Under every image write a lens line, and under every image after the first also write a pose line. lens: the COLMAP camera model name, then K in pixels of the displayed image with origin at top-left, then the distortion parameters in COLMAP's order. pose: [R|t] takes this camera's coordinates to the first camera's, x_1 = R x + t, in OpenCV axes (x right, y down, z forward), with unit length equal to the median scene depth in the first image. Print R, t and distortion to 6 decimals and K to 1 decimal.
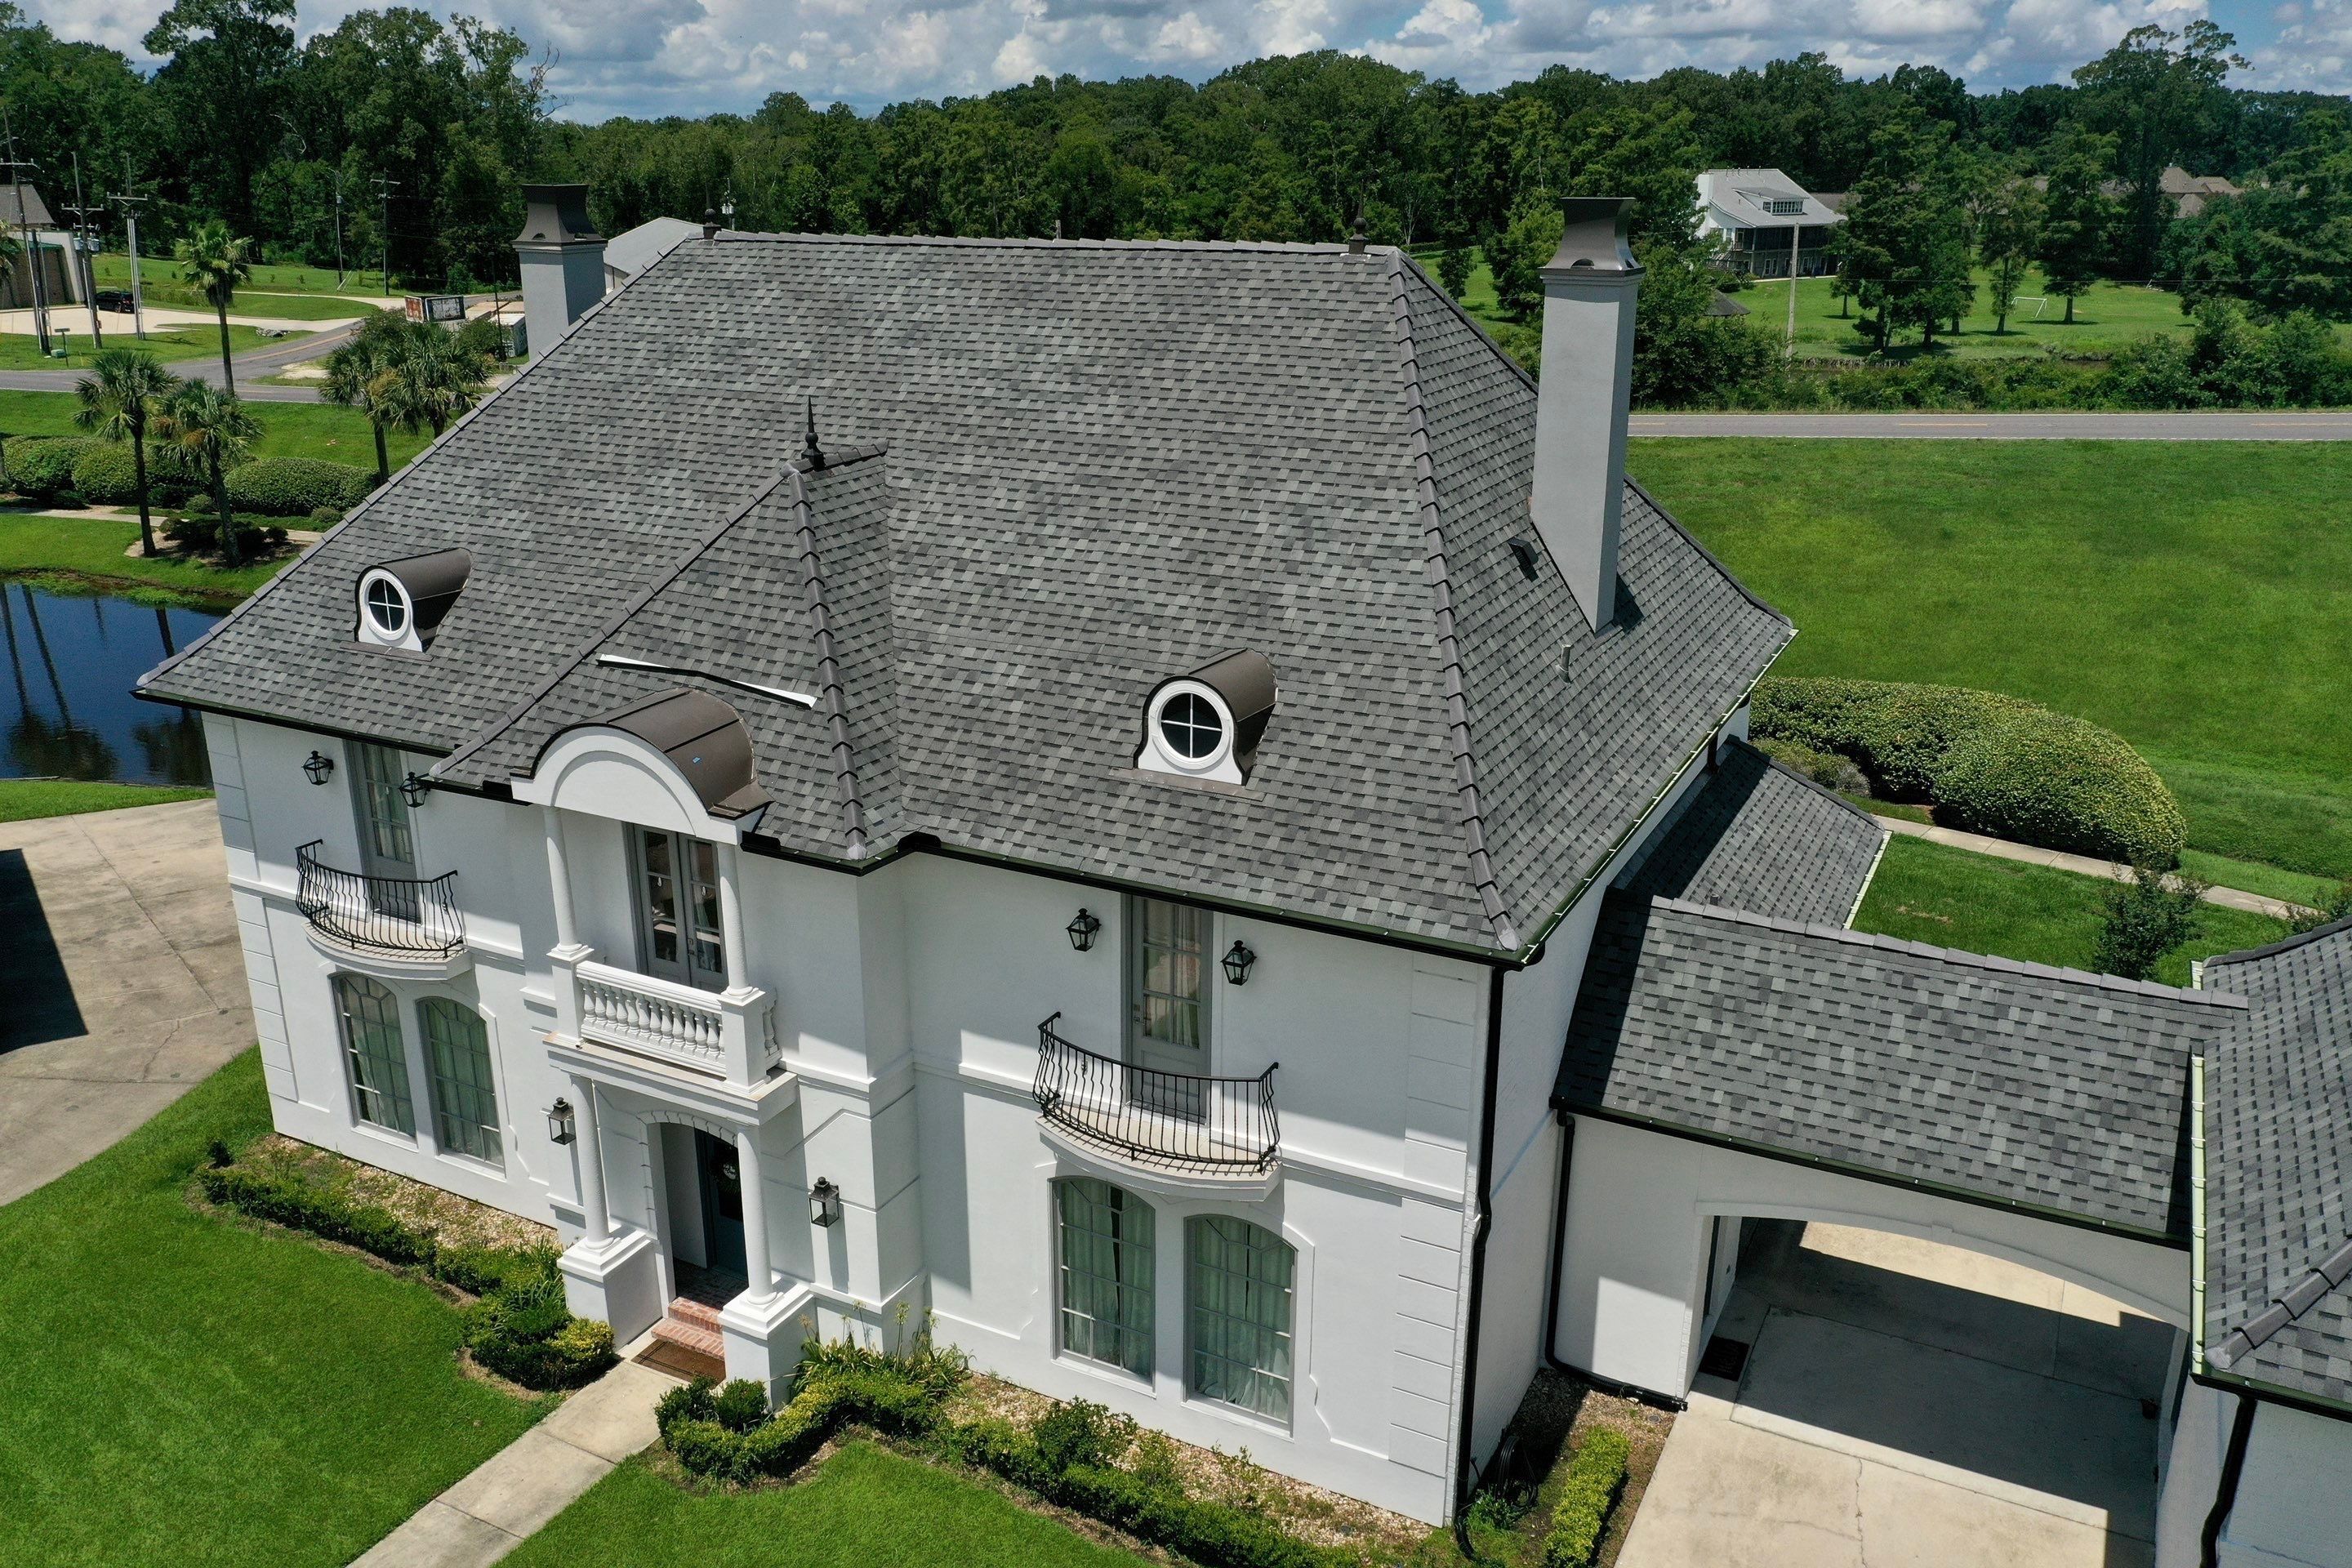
lens RADIAL K [[1843.1, 0, 1184.7], [0, 1843.1, 790.9], [0, 0, 1]] dist [-0.008488, 0.005374]
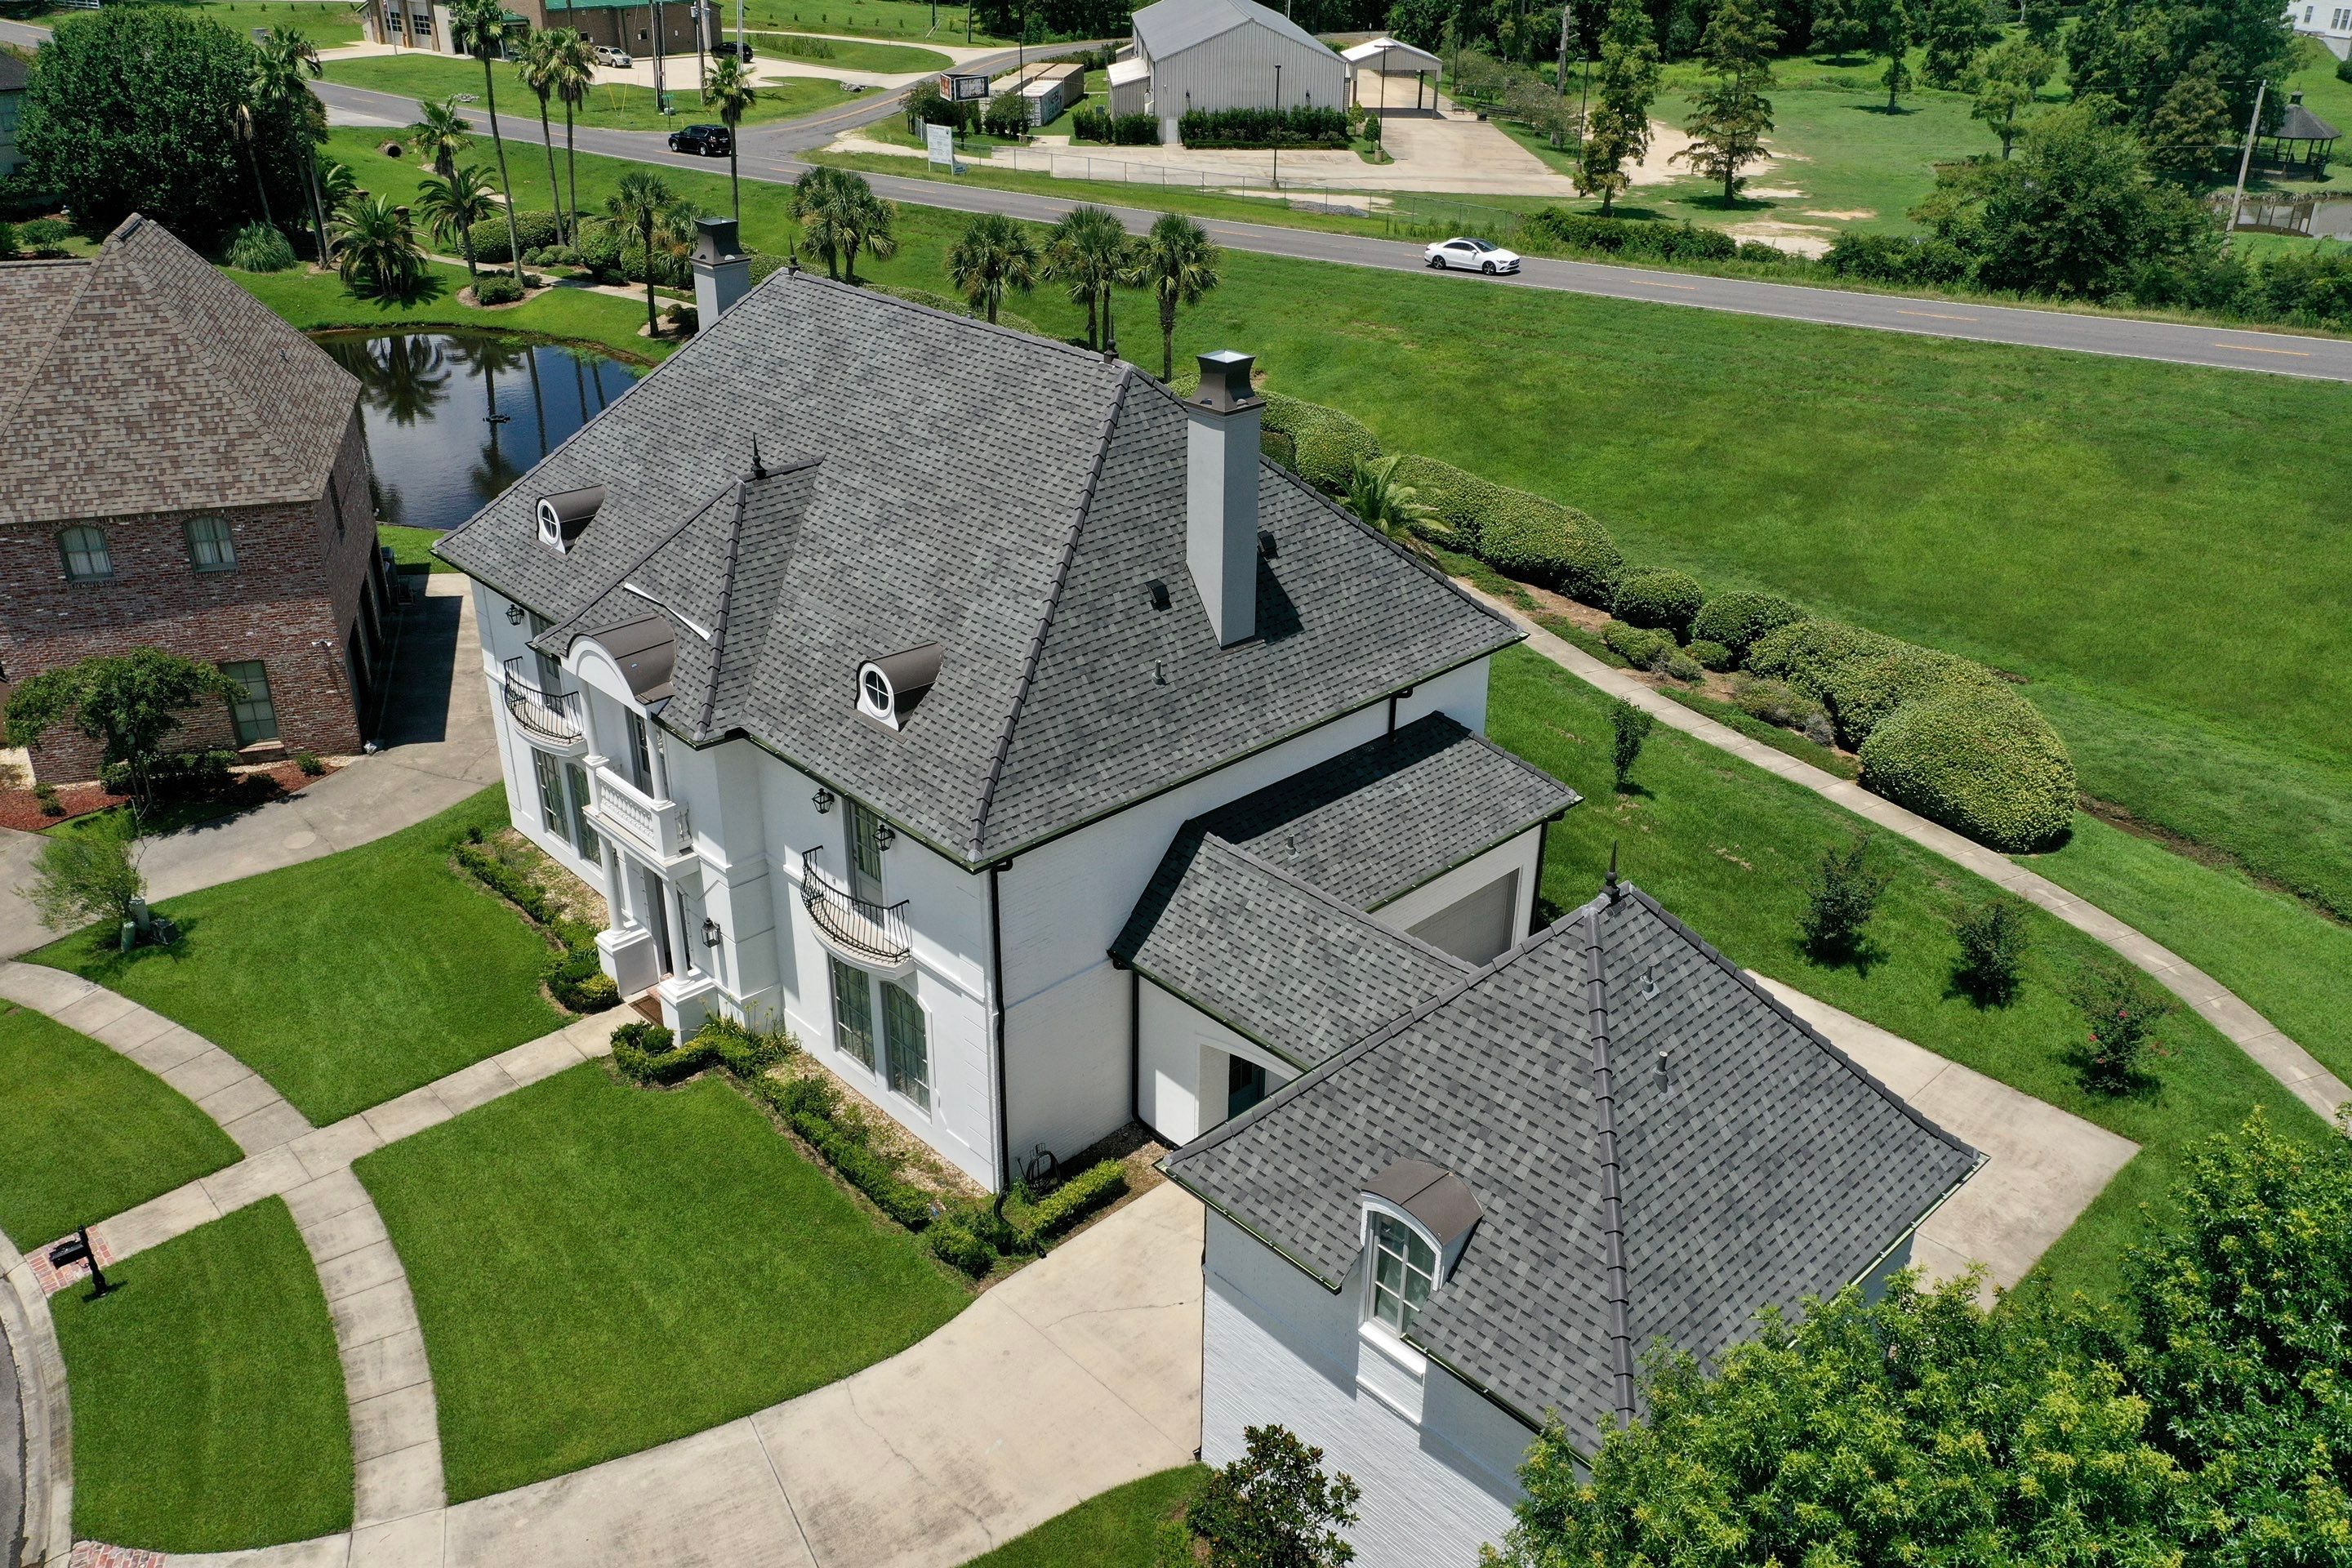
lens RADIAL K [[1843.1, 0, 1166.6], [0, 1843.1, 778.7], [0, 0, 1]] dist [-0.008488, 0.005374]
pose [[0.944116, 0.152365, -0.292284, 0.636311], [-0.111772, 0.982199, 0.150973, -0.202564], [0.310084, -0.109867, 0.944340, -0.409442]]
